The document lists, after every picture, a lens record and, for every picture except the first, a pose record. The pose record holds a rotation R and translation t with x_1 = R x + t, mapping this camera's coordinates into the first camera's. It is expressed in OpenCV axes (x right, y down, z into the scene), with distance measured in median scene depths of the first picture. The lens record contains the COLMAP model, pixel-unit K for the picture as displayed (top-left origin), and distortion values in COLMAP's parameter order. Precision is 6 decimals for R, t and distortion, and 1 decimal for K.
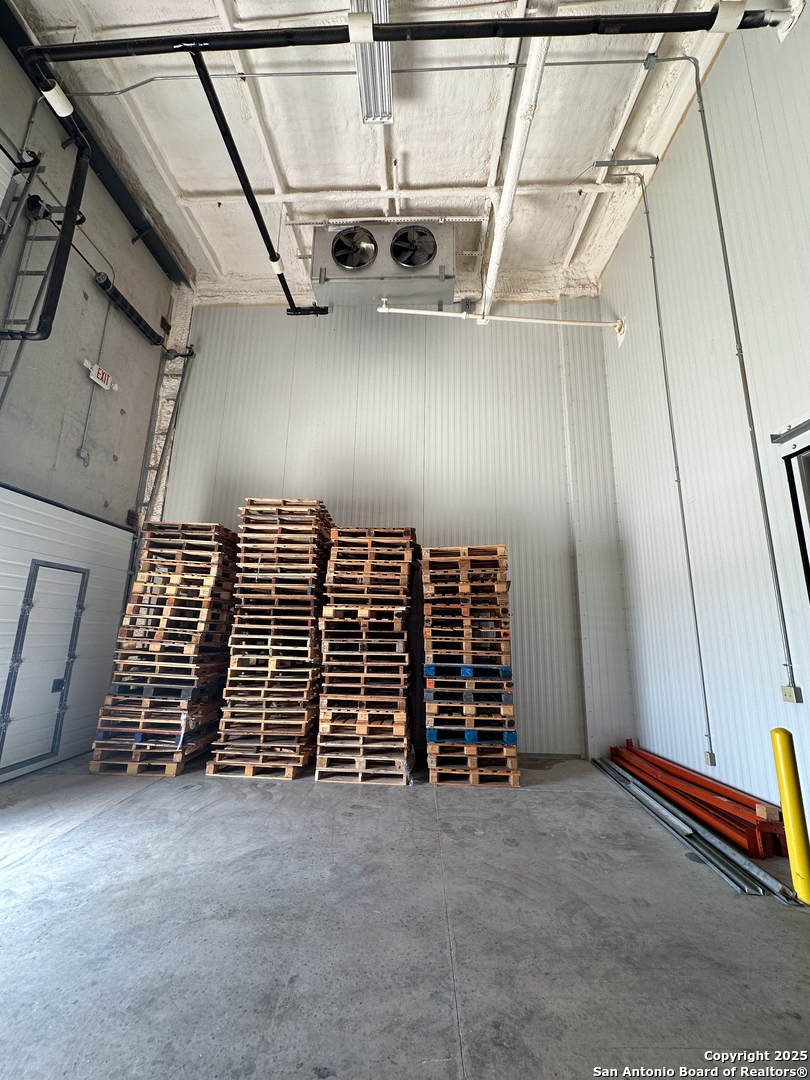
lens RADIAL K [[430.1, 0, 403.9], [0, 430.1, 539.3], [0, 0, 1]] dist [-0.005528, -0.000037]
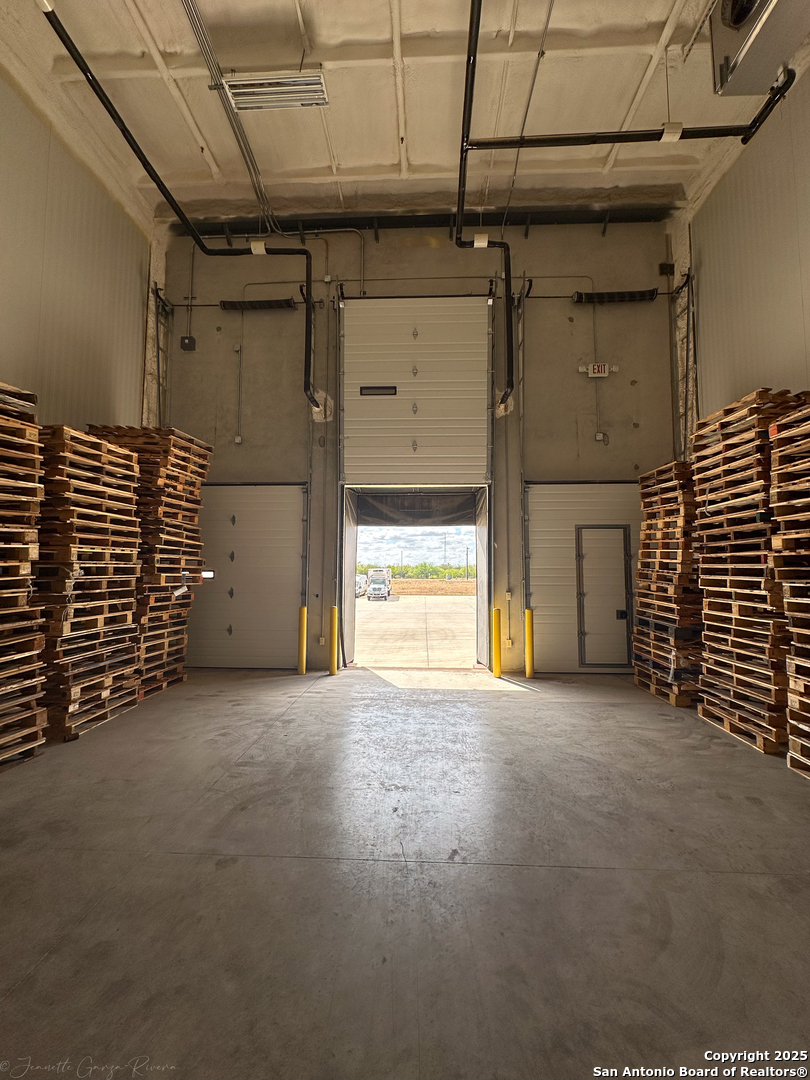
lens RADIAL K [[430.1, 0, 406.5], [0, 430.1, 541.3], [0, 0, 1]] dist [-0.005528, -0.000037]
pose [[-0.011059, -0.086478, -0.996192, 0.537251], [0.207909, 0.974282, -0.086884, 0.101034], [0.978086, -0.208078, 0.007205, 0.400532]]
